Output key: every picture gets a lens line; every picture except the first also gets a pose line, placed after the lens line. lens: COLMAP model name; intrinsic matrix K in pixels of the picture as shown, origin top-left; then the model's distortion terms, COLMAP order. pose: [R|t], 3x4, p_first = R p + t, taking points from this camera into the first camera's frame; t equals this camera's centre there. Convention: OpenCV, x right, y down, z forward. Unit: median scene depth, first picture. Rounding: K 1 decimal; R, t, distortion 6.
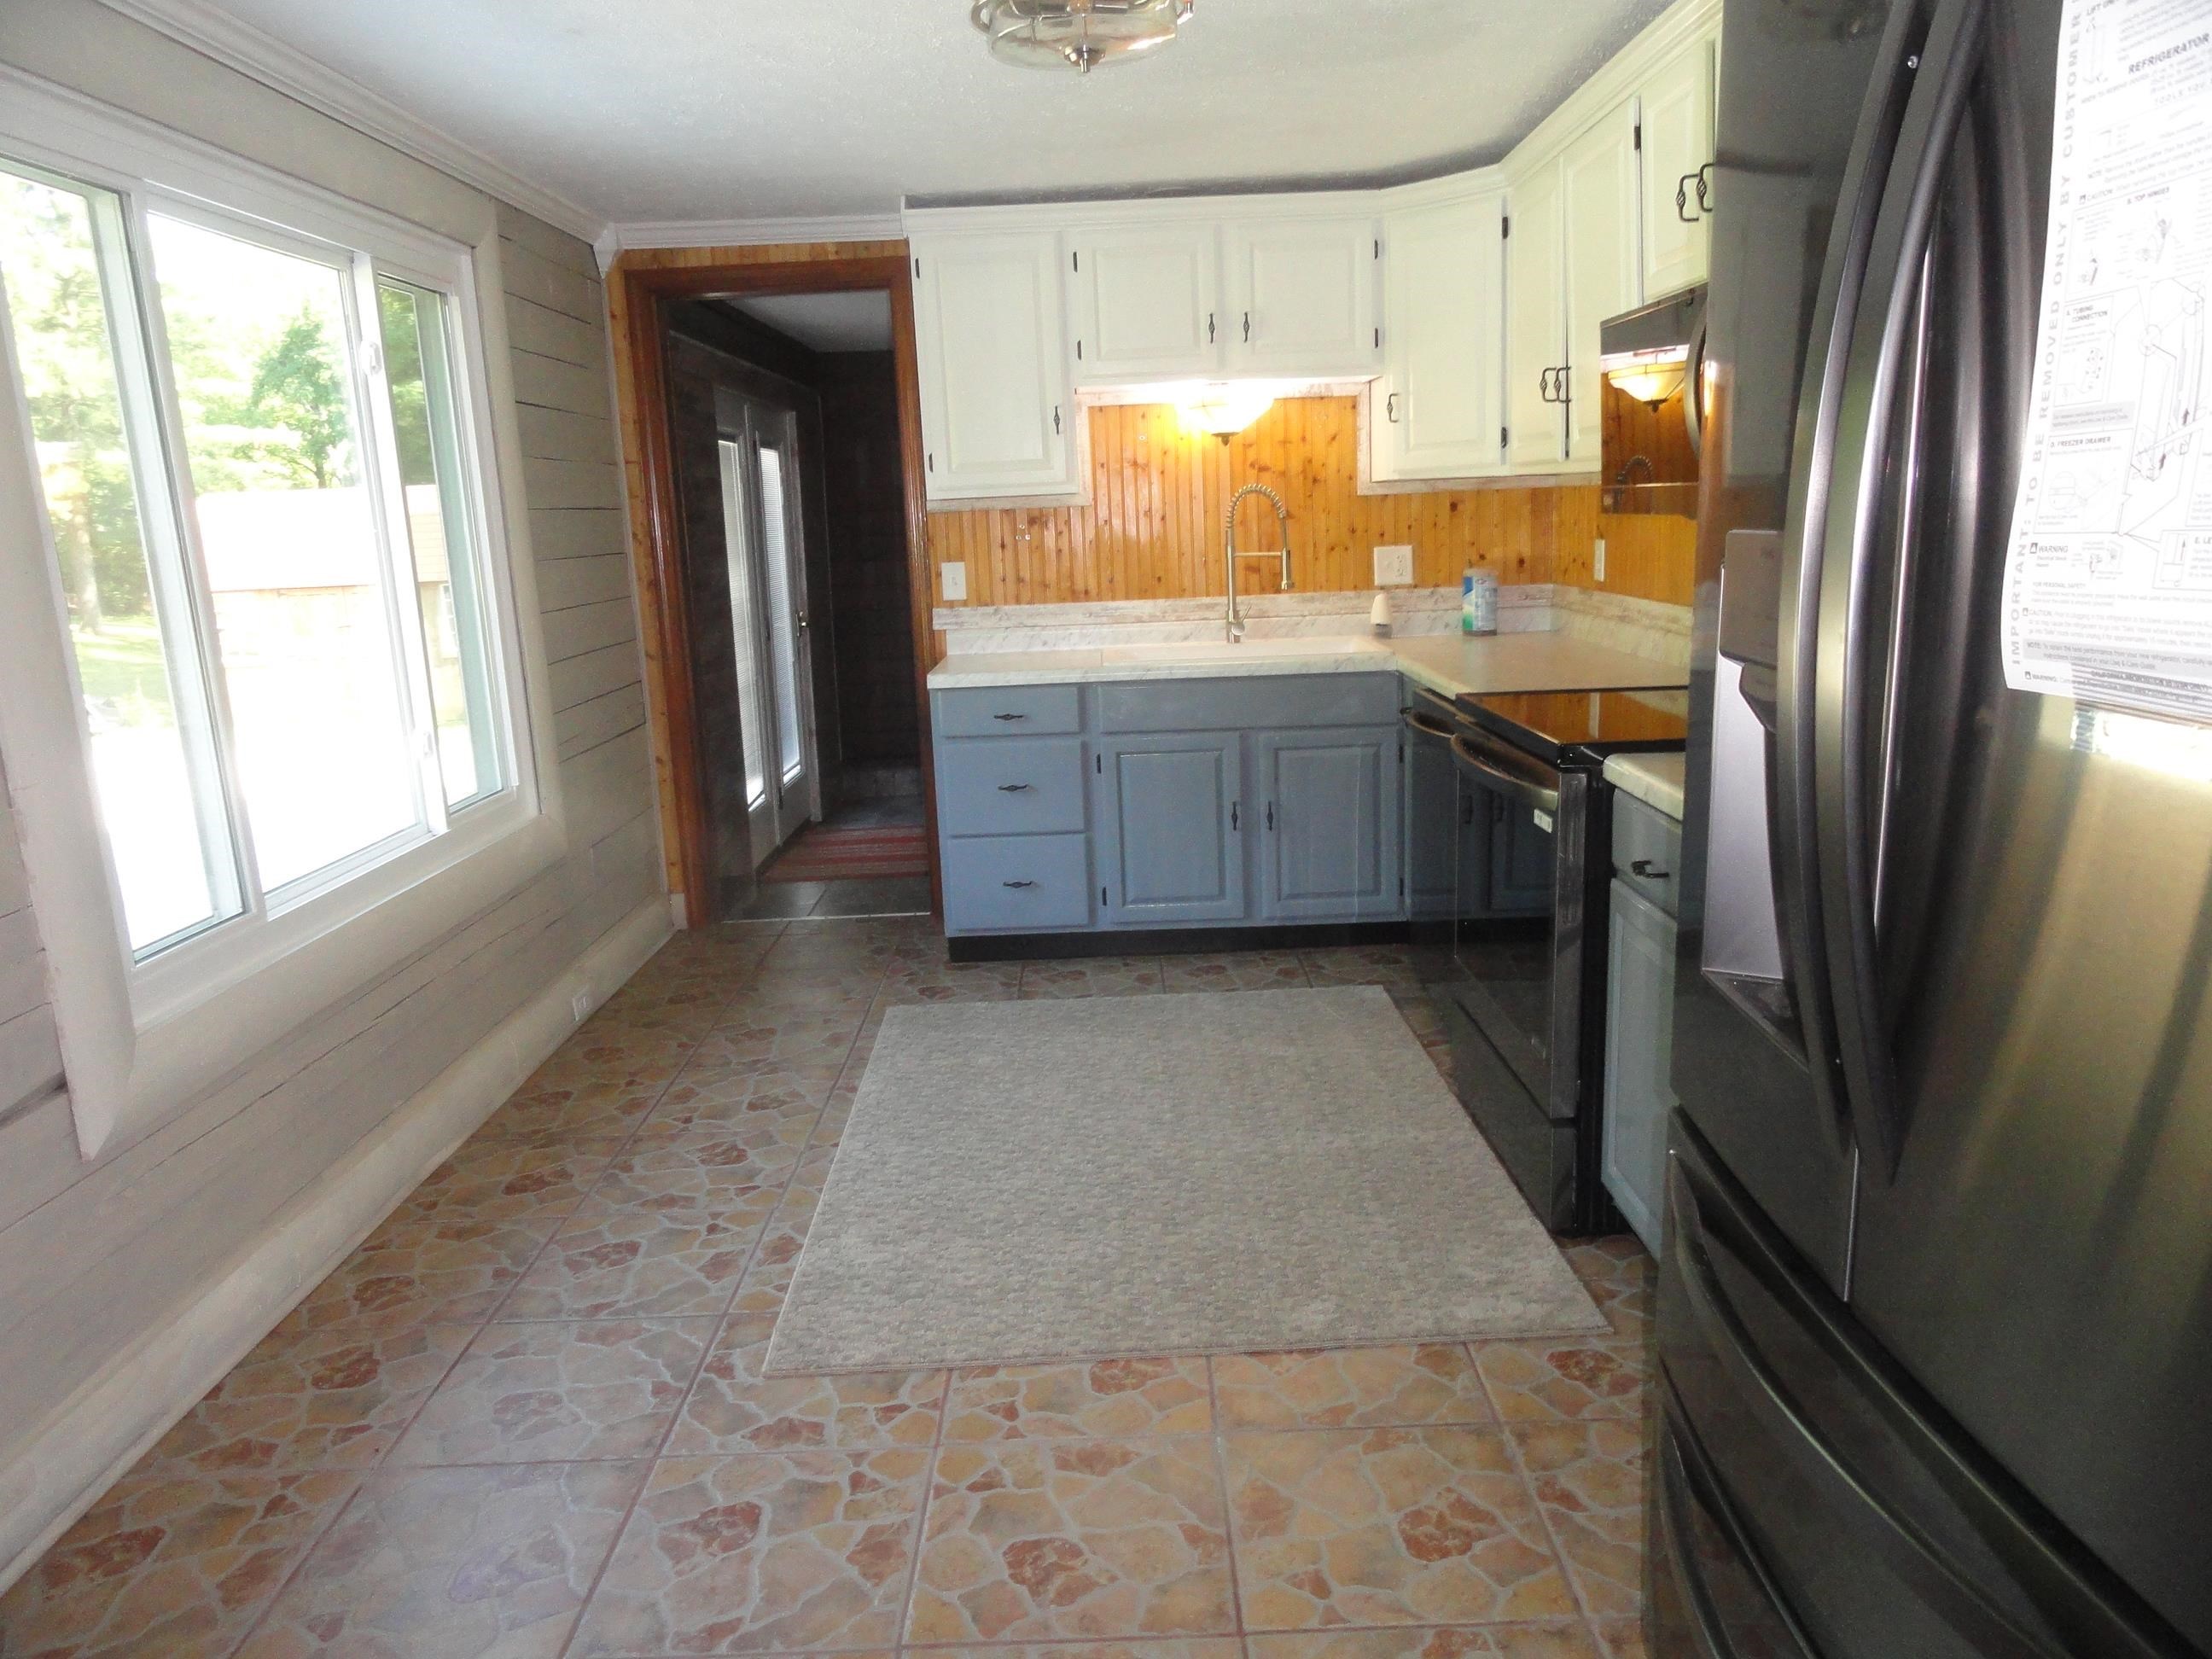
lens RADIAL K [[1540.9, 0, 1106.6], [0, 1540.9, 832.1], [0, 0, 1]] dist [-0.006216, 0.006534]
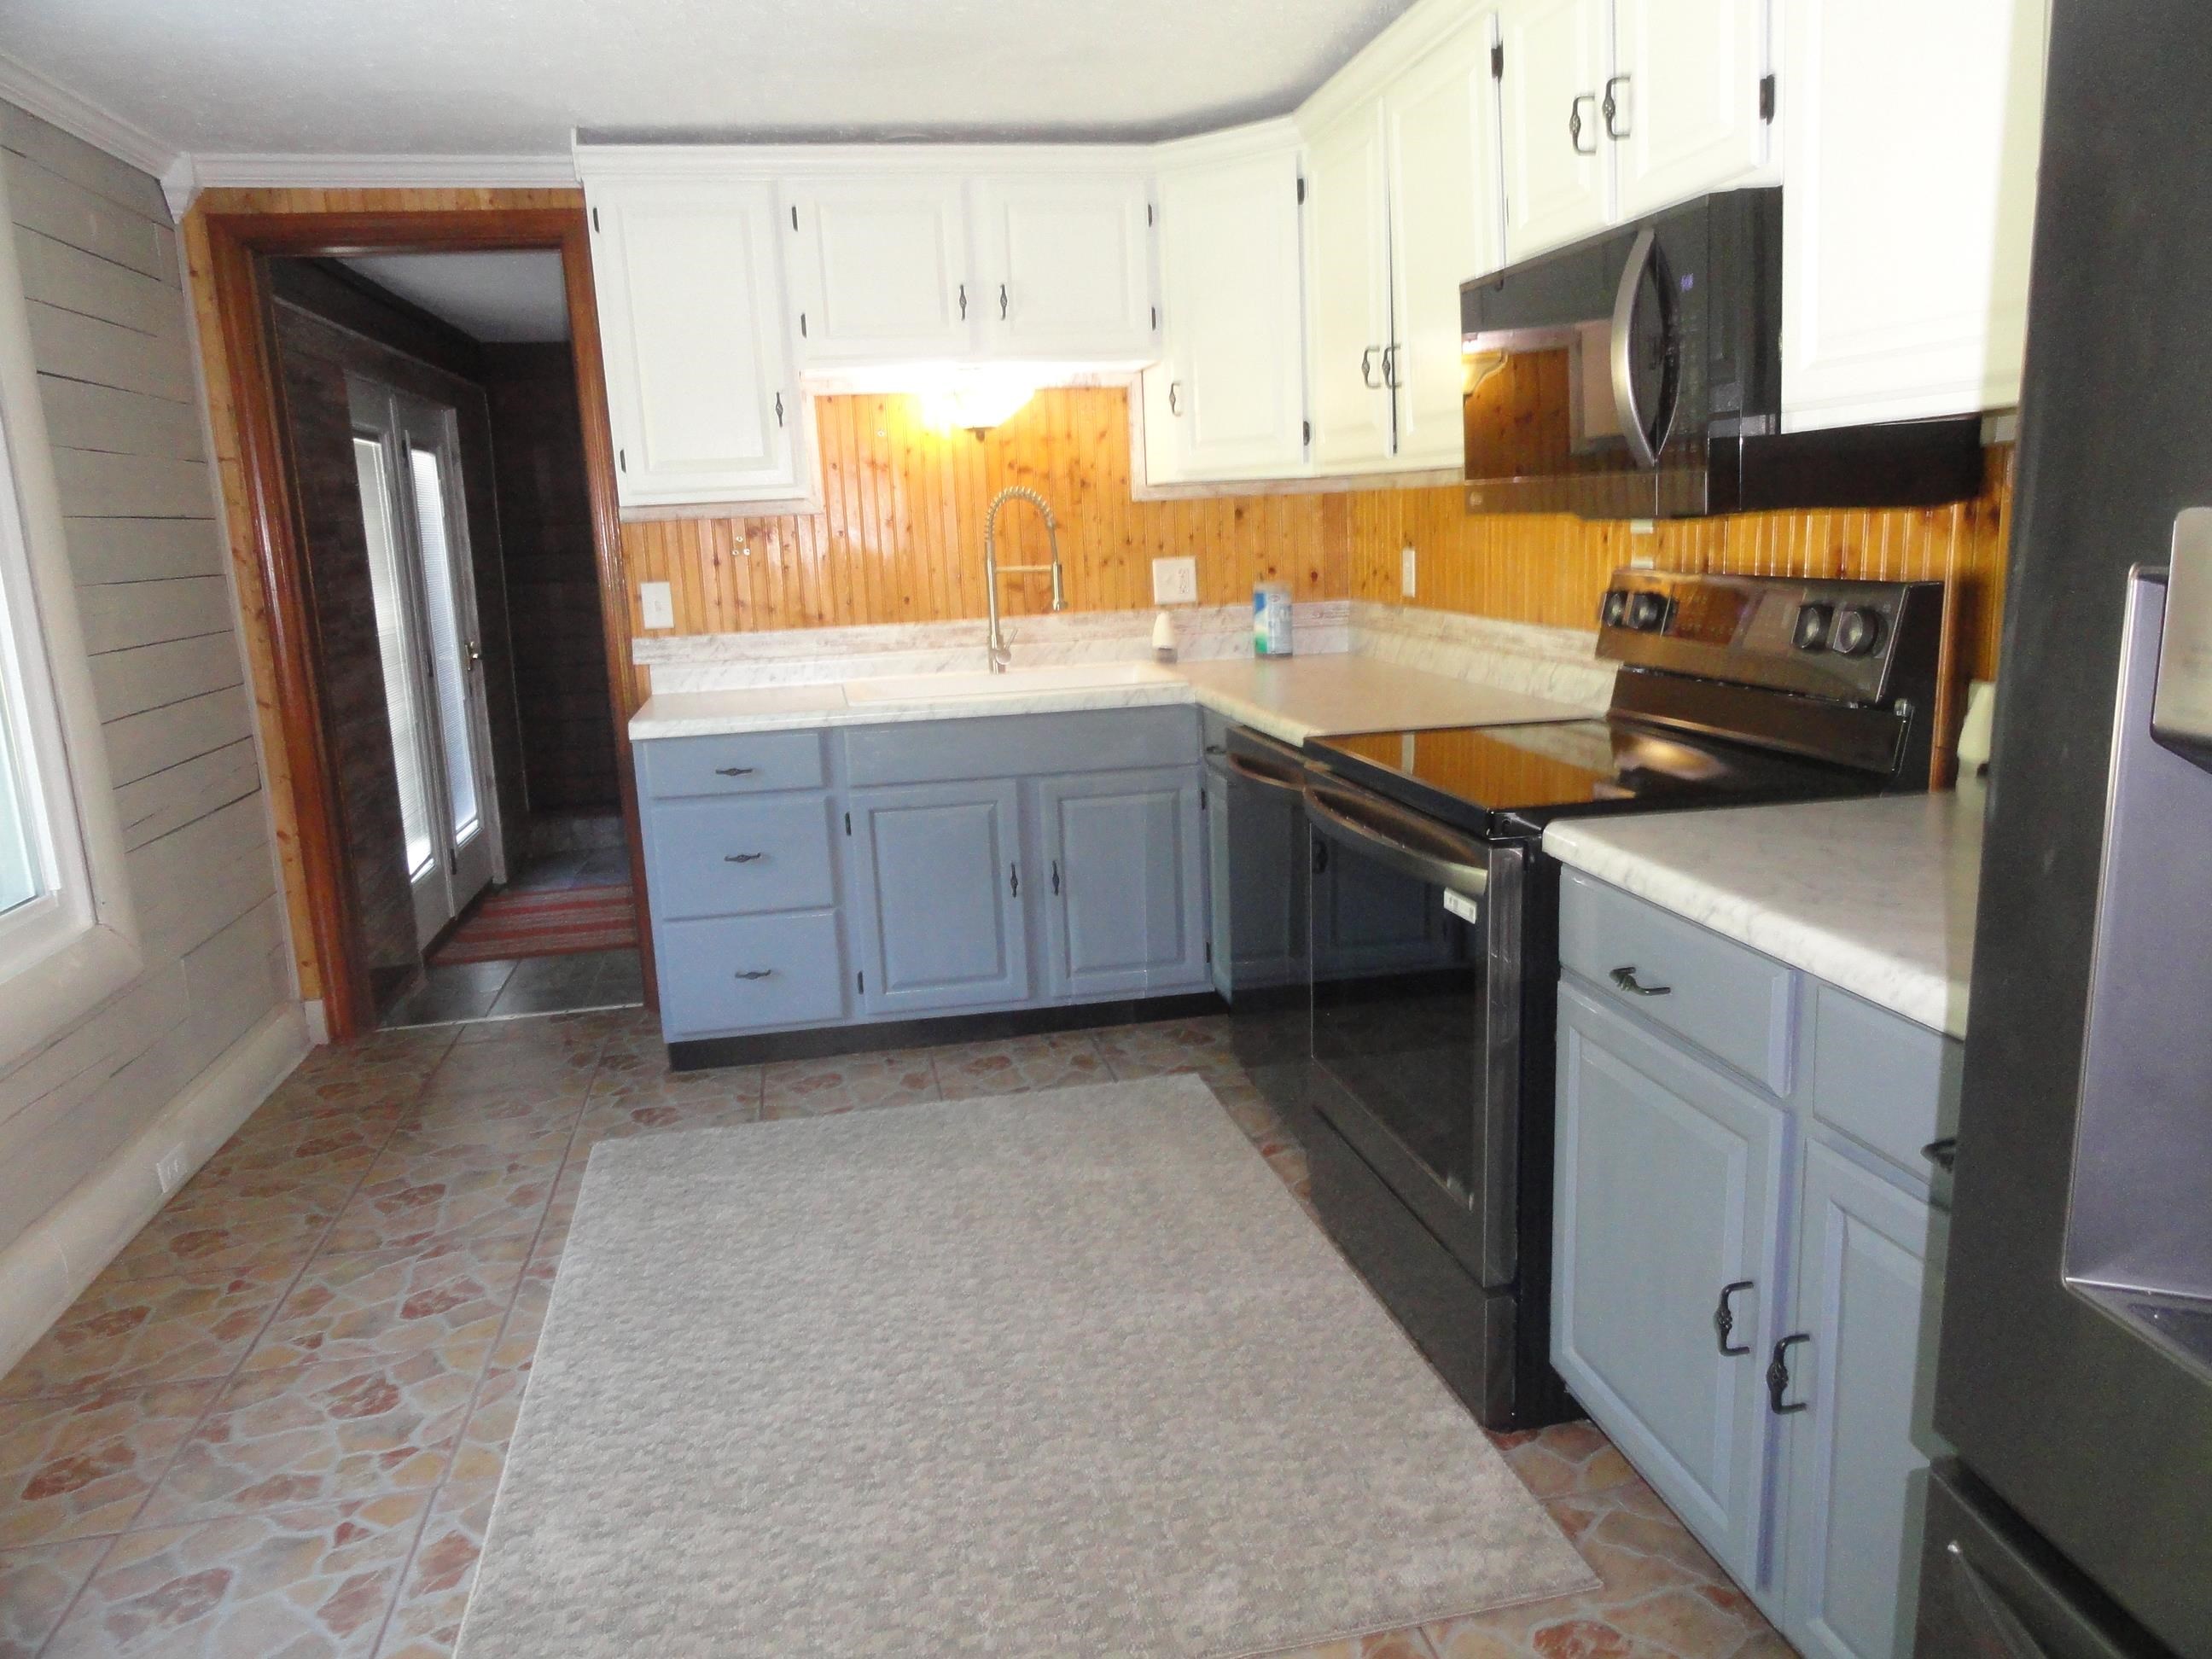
lens RADIAL K [[1540.9, 0, 1106.2], [0, 1540.9, 833.0], [0, 0, 1]] dist [-0.006216, 0.006534]
pose [[0.982452, -0.039777, 0.182226, -0.020343], [0.041594, 0.999116, -0.006156, -0.029402], [-0.181820, 0.013627, 0.983237, 0.167592]]
